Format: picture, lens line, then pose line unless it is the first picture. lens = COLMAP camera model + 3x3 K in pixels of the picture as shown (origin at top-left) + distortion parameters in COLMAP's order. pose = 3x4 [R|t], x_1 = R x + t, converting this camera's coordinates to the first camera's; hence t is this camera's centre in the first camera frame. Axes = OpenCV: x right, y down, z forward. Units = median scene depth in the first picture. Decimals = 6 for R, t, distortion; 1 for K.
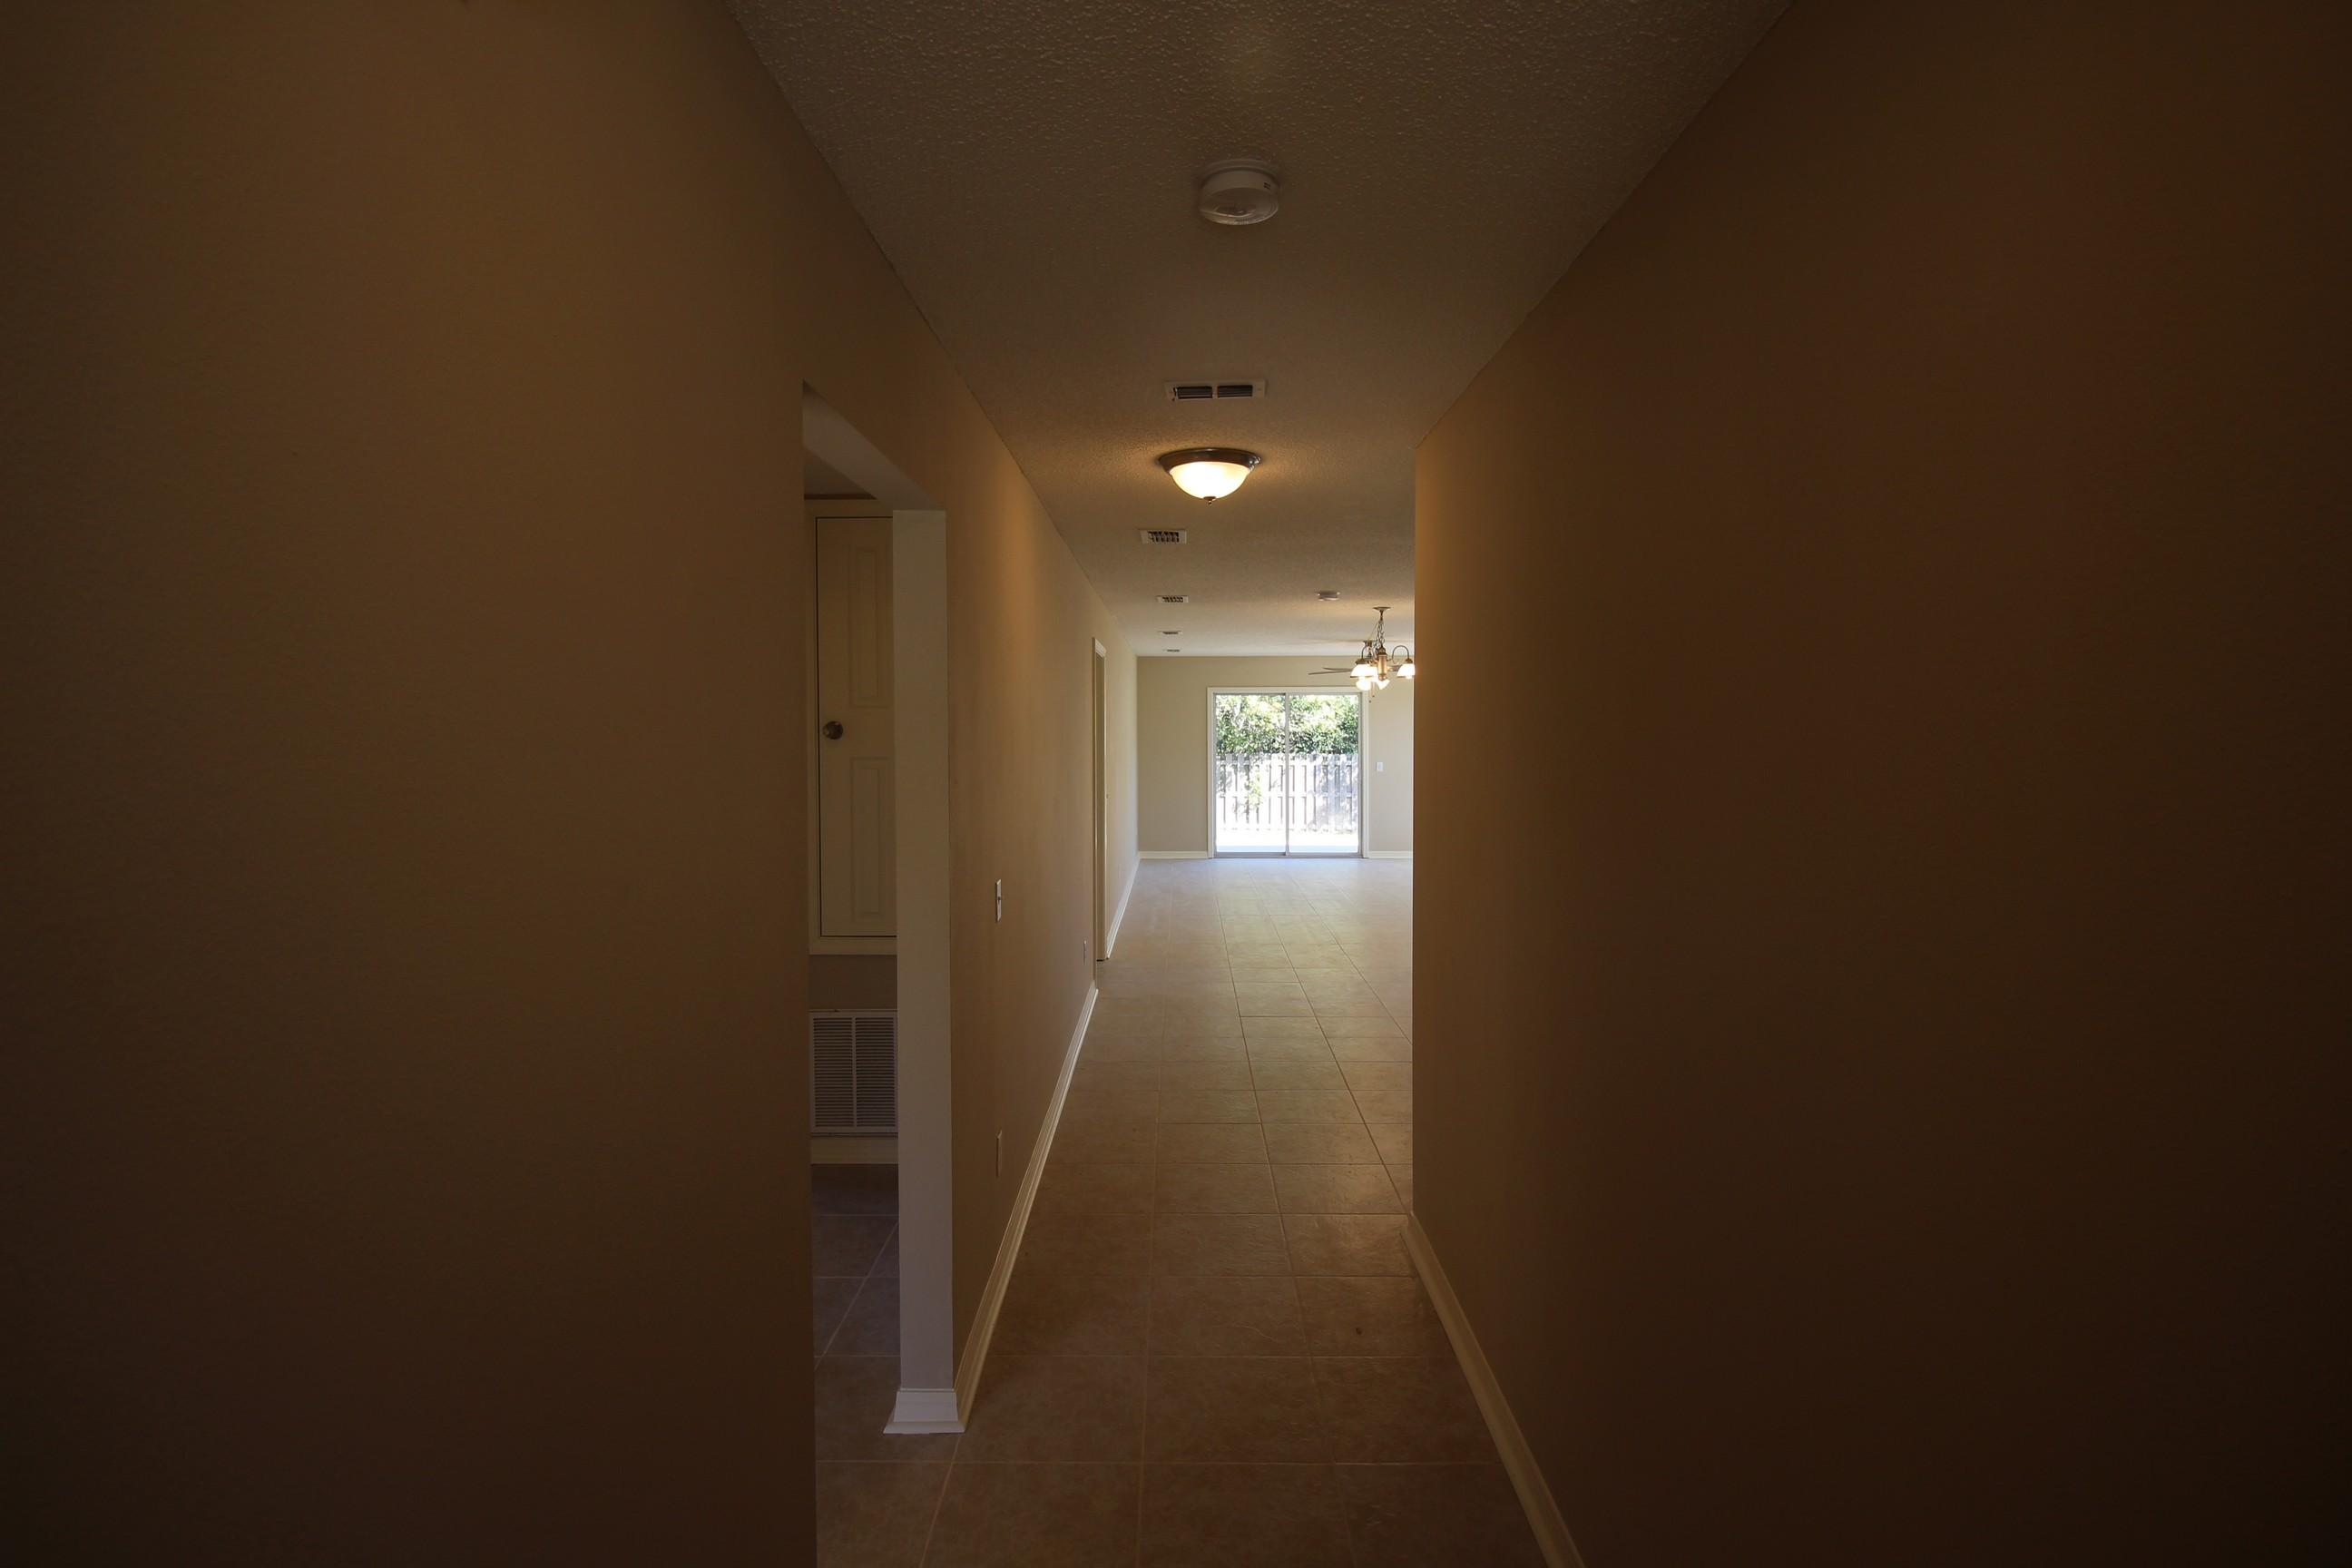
lens RADIAL K [[1083.2, 0, 1165.3], [0, 1083.2, 754.6], [0, 0, 1]] dist [0.000363, -0.011092]
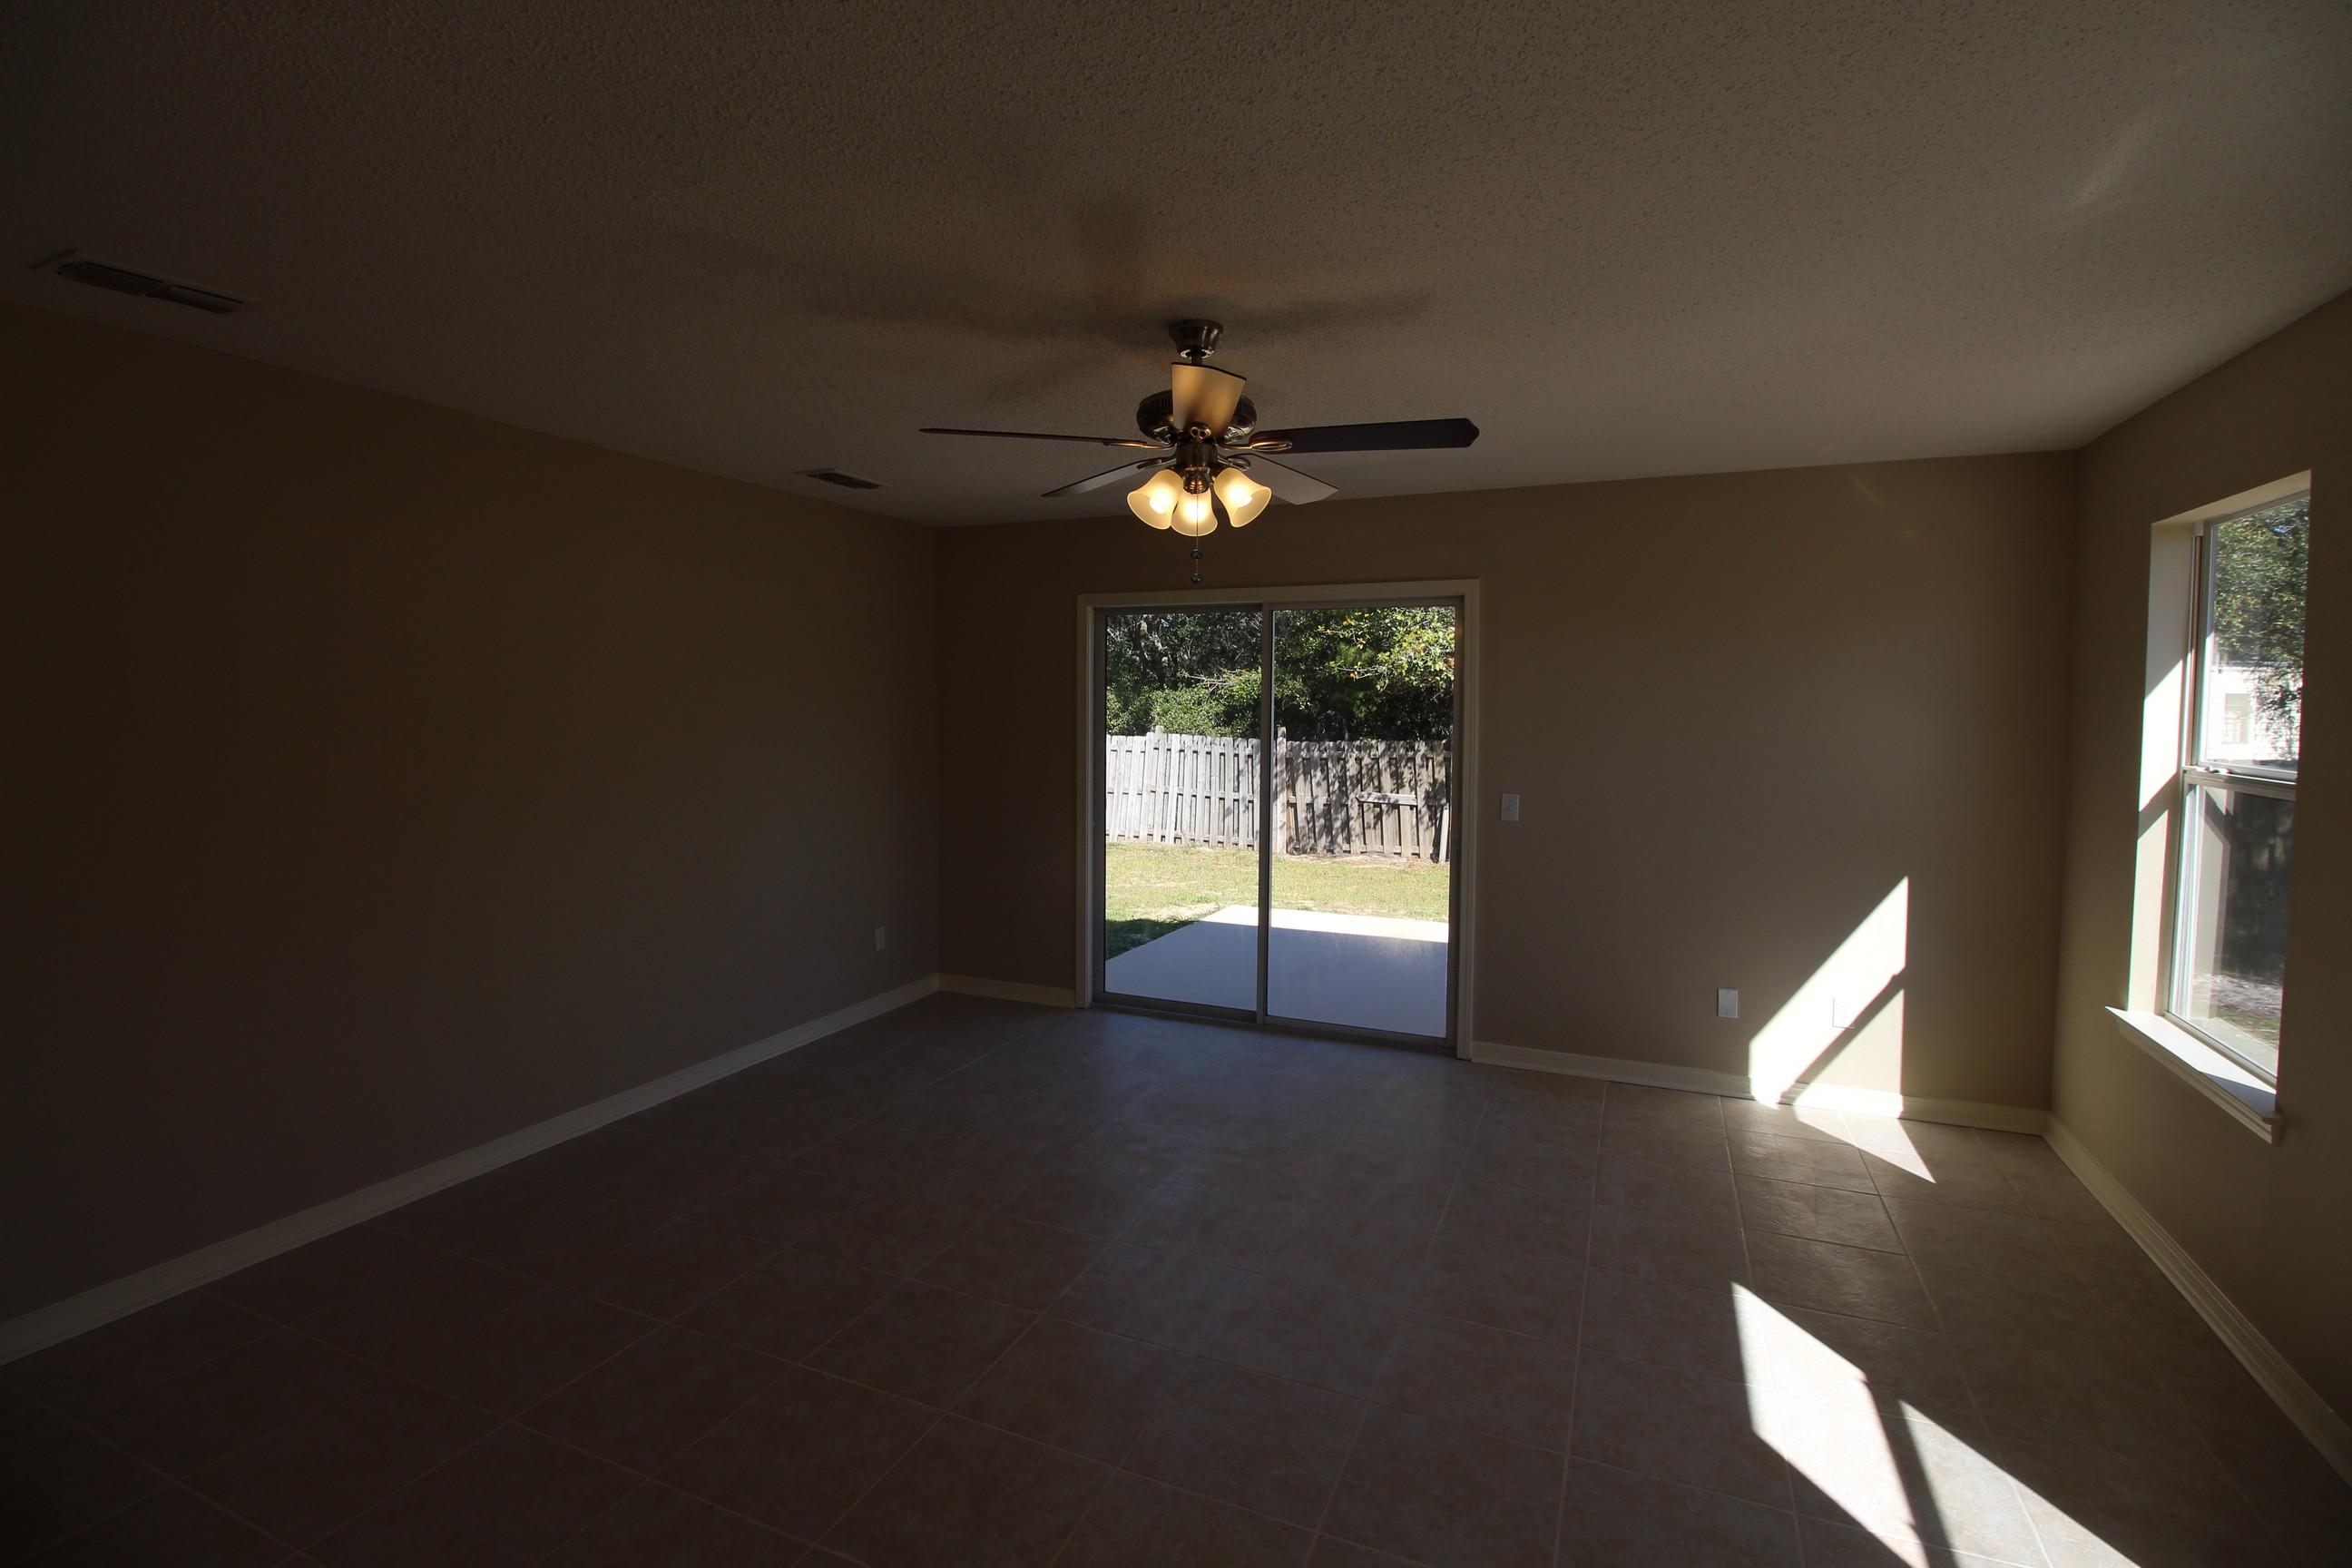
lens RADIAL K [[1109.5, 0, 1181.6], [0, 1109.5, 770.7], [0, 0, 1]] dist [0.003311, -0.011032]
pose [[0.914398, 0.035770, -0.403233, 0.133371], [-0.023510, 0.999100, 0.035317, -0.005862], [0.404134, -0.022814, 0.914415, 0.342389]]
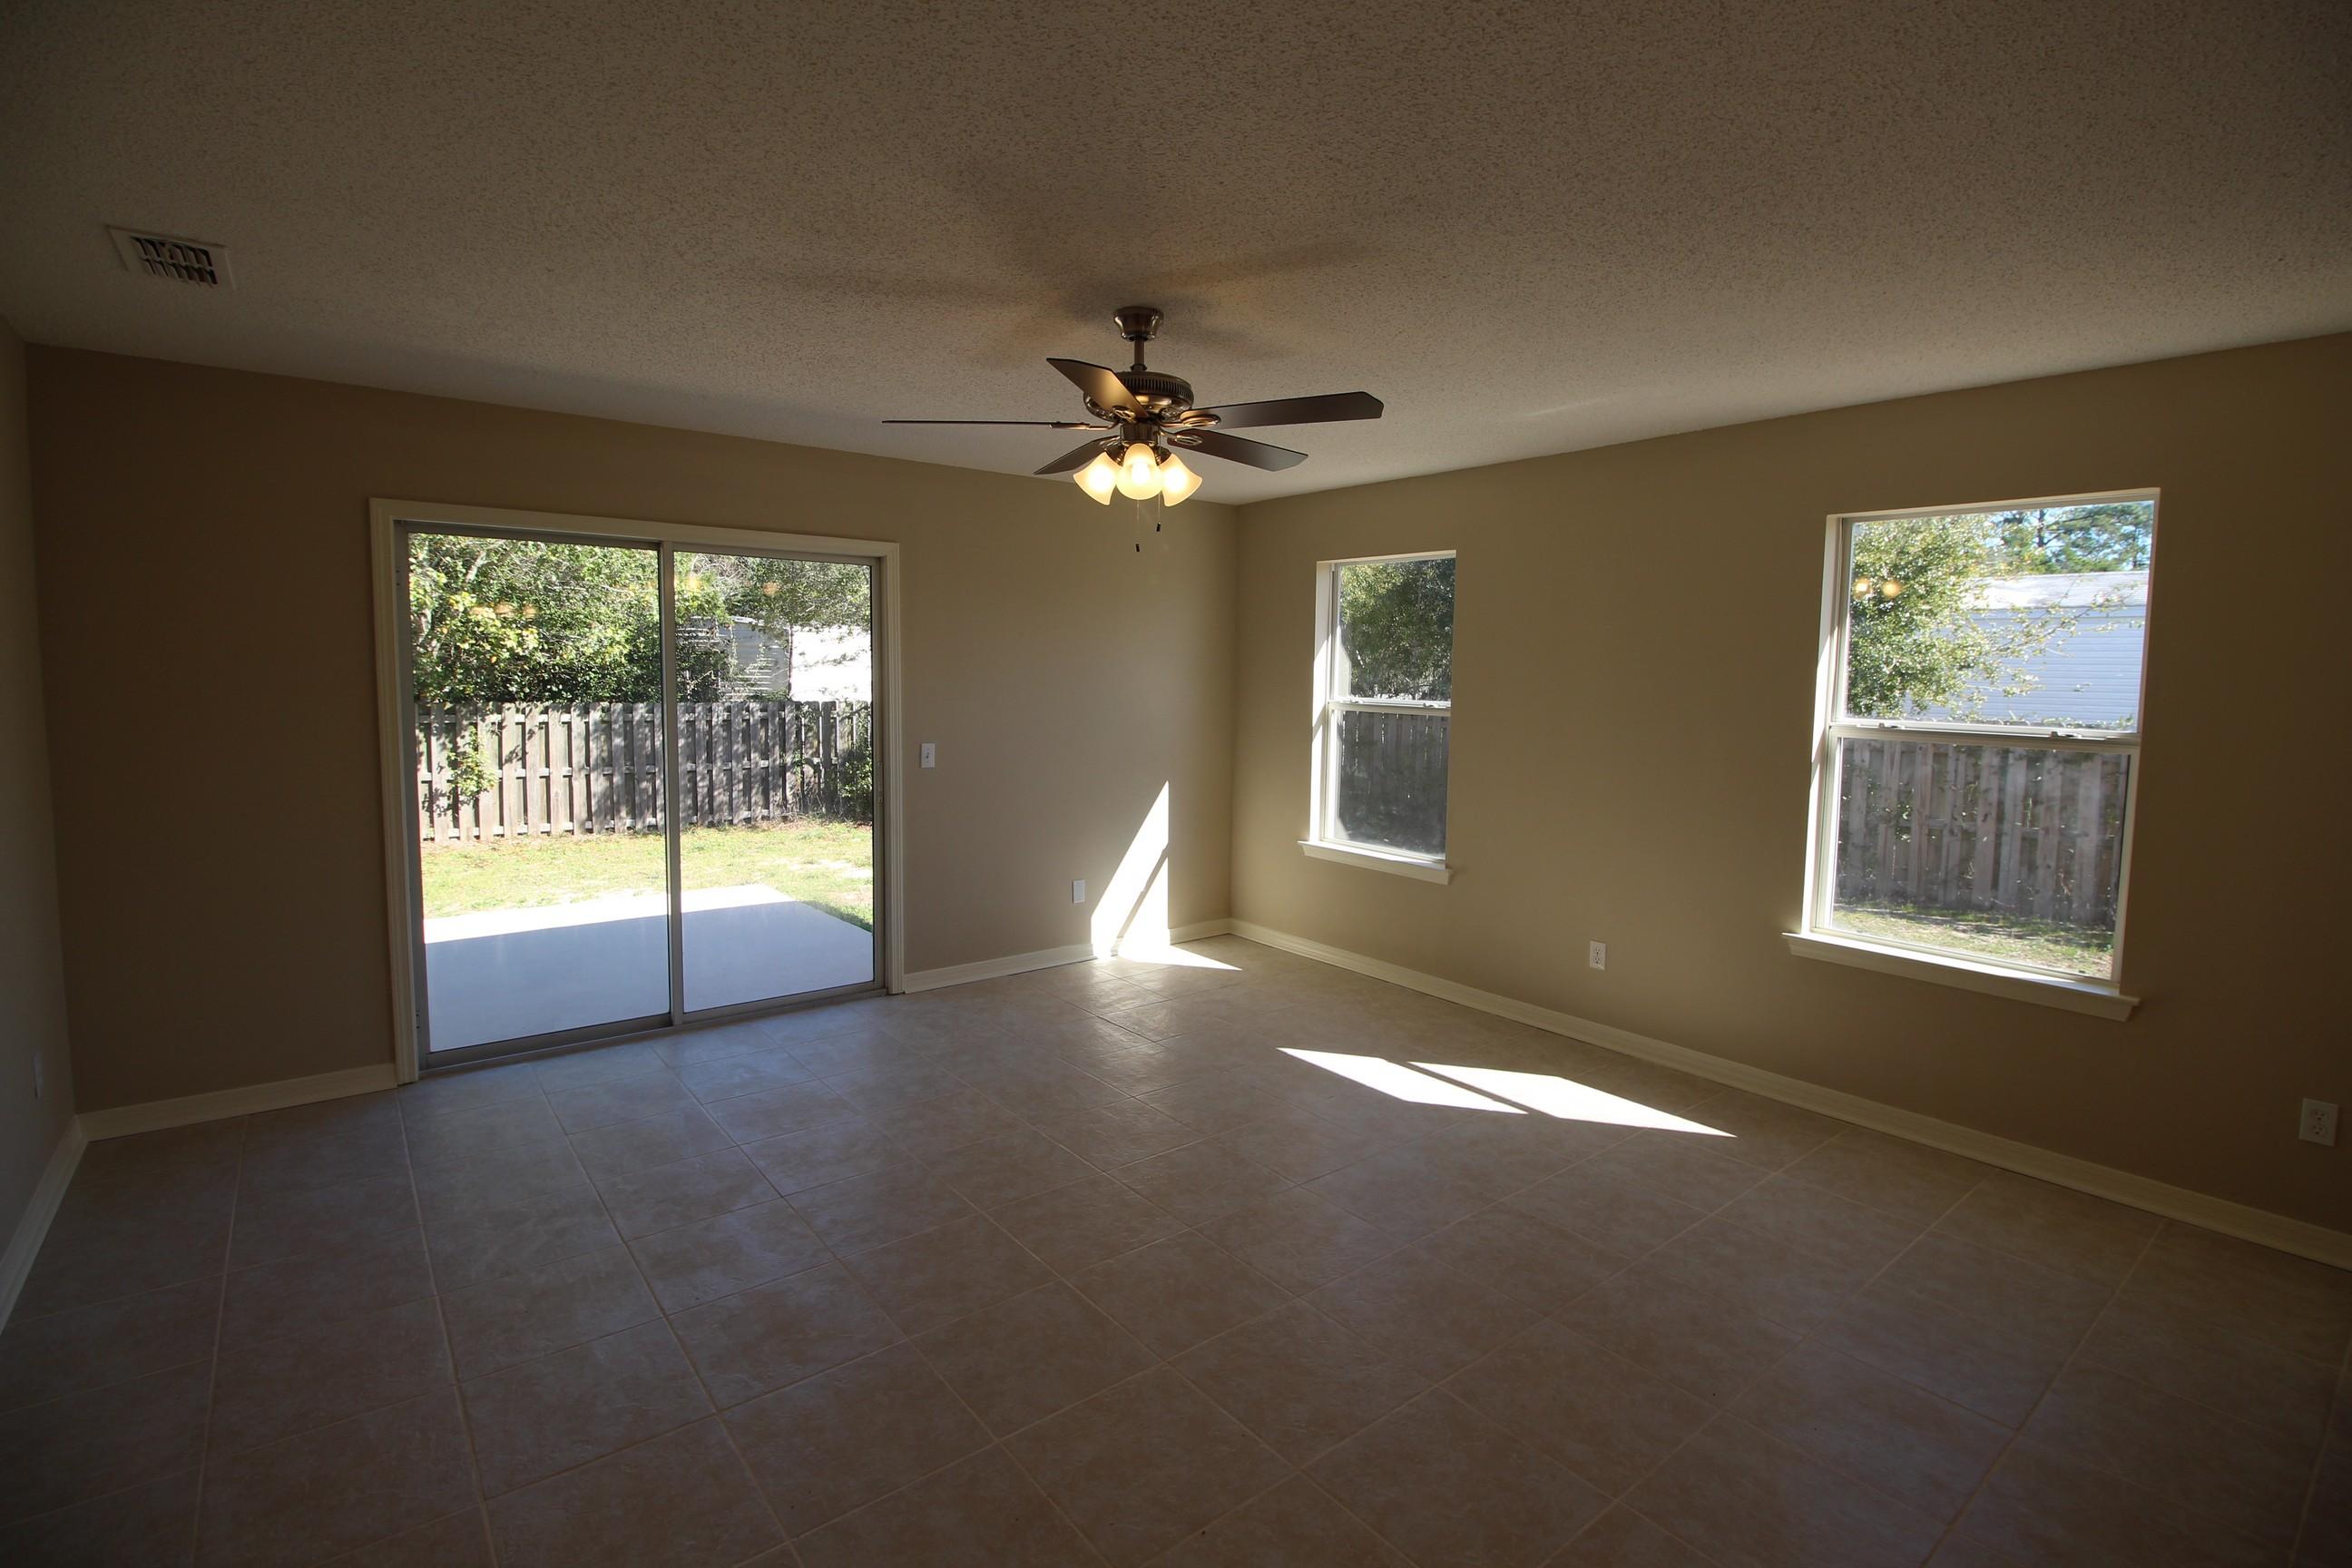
lens RADIAL K [[1109.5, 0, 1181.6], [0, 1109.5, 770.7], [0, 0, 1]] dist [0.003311, -0.011032]
pose [[0.778182, -0.040515, 0.626731, 0.010780], [-0.002481, 0.997711, 0.067578, -0.005633], [-0.628034, -0.054143, 0.776300, 0.345965]]
